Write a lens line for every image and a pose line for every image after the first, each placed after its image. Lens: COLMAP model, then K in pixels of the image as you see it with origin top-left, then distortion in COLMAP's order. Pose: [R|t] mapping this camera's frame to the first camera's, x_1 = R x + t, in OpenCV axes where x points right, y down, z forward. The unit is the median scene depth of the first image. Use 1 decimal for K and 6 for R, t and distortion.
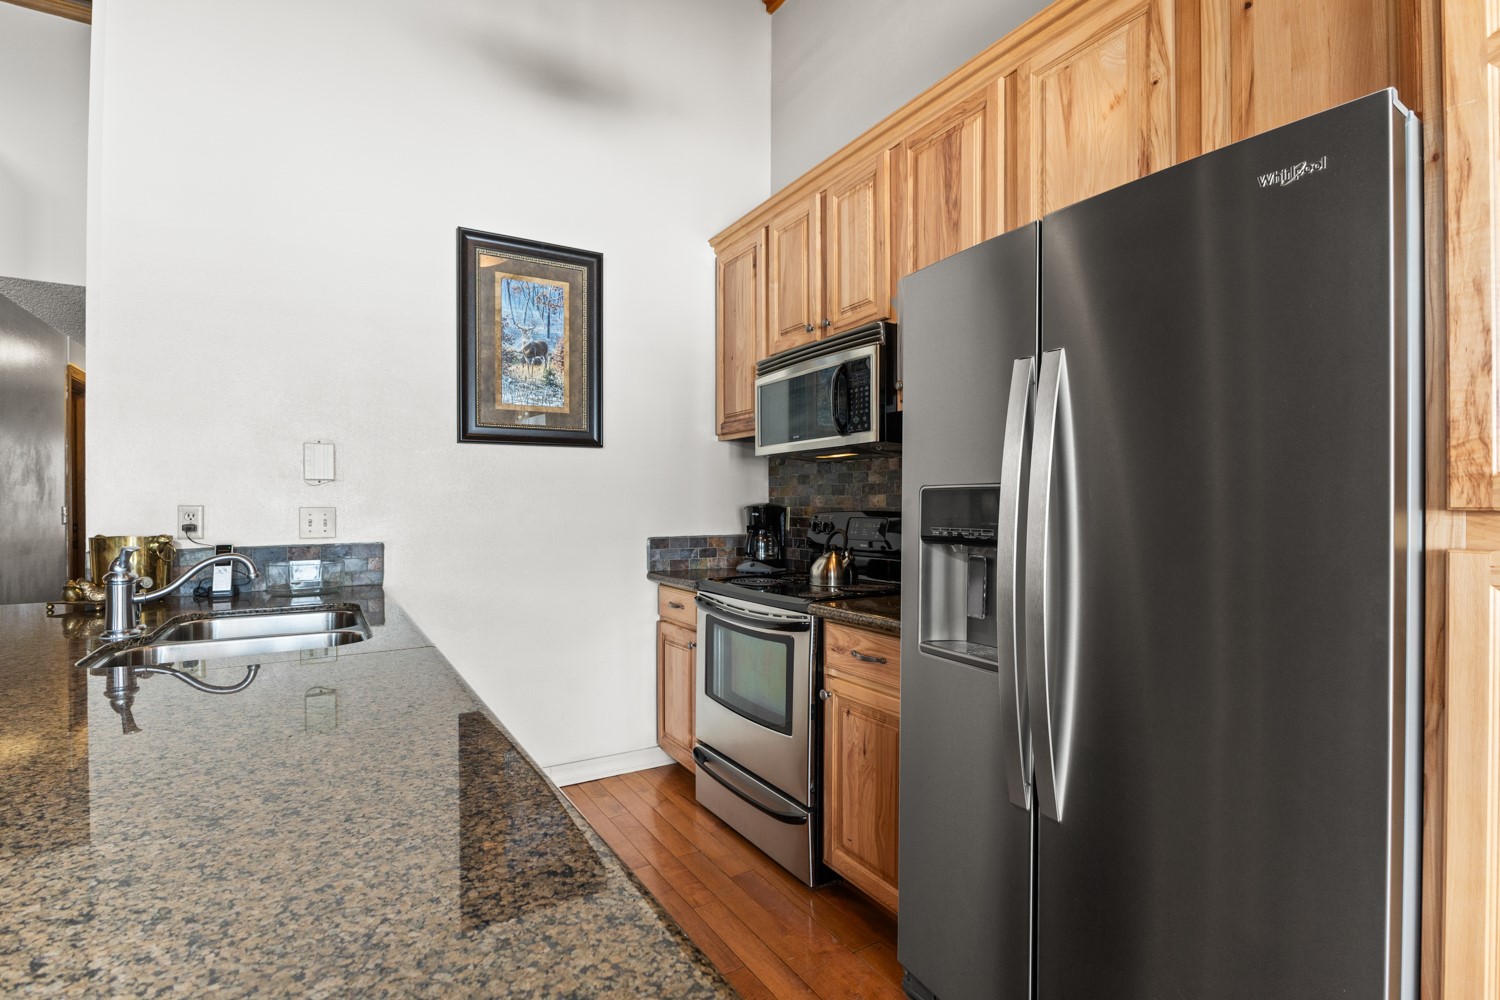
lens RADIAL K [[682.9, 0, 747.3], [0, 682.9, 504.7], [0, 0, 1]] dist [-0.013612, 0.000075]
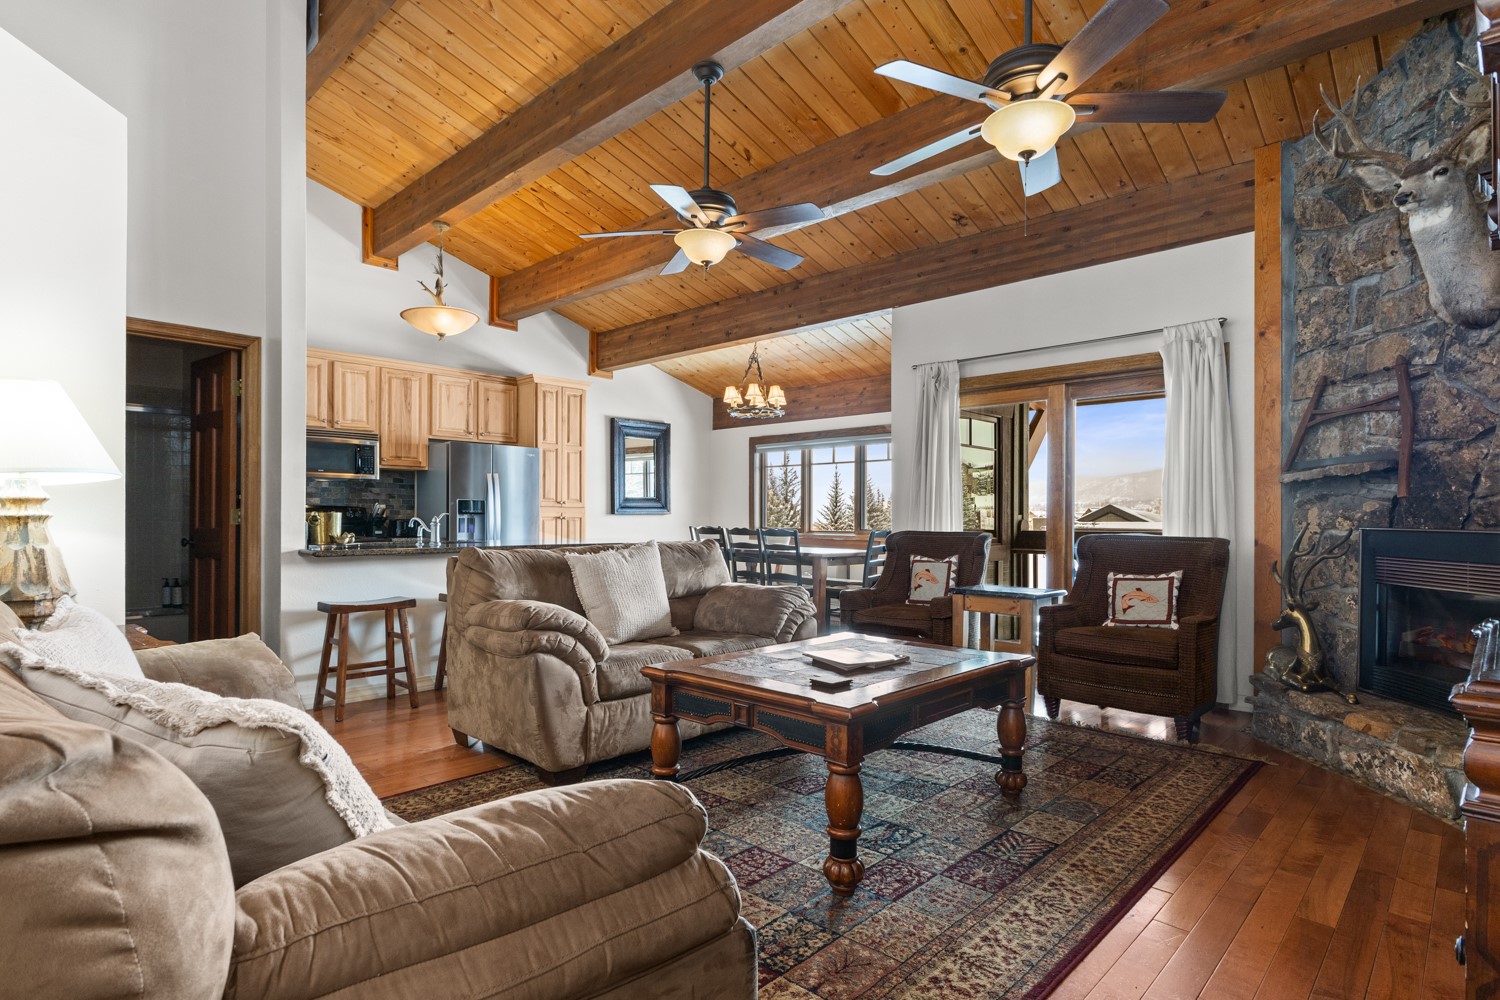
lens RADIAL K [[767.6, 0, 746.1], [0, 767.6, 515.0], [0, 0, 1]] dist [0.000111, -0.000197]
pose [[-0.253169, 0.003615, 0.967415, -2.399692], [-0.005521, 0.999971, -0.005182, 0.041644], [-0.967406, -0.006653, -0.253142, 0.296168]]
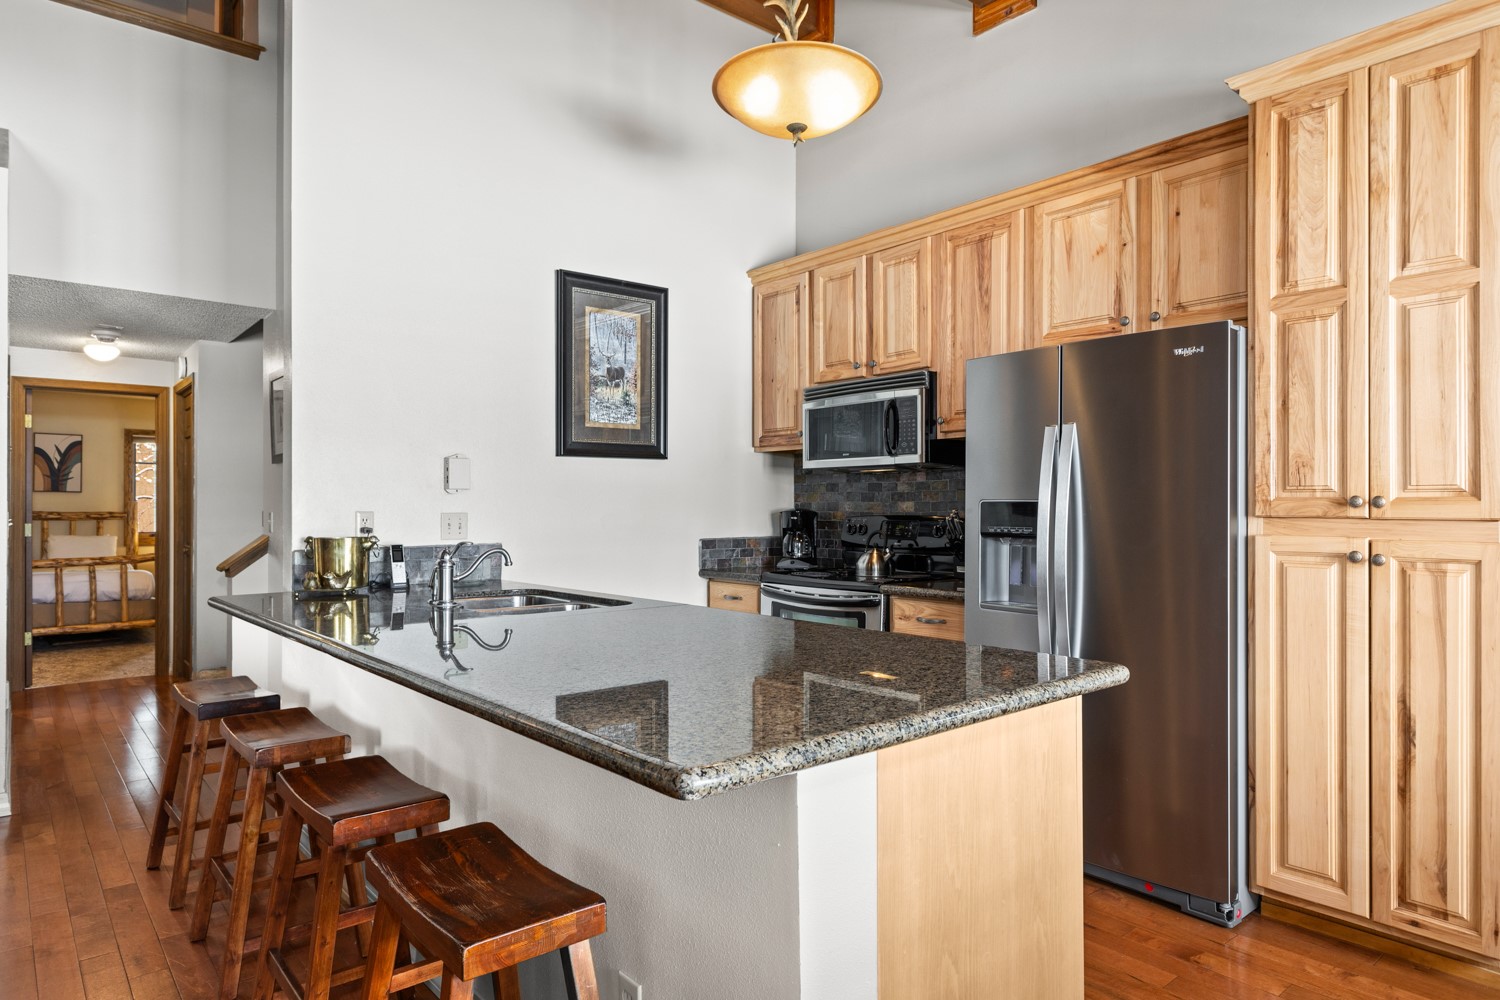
lens RADIAL K [[888.5, 0, 745.4], [0, 888.5, 500.3], [0, 0, 1]] dist [0.005985, -0.001419]
pose [[0.989635, 0.002021, 0.143592, -0.308039], [-0.001278, 0.999985, -0.005267, -0.008594], [-0.143600, 0.005029, 0.989623, -0.500137]]
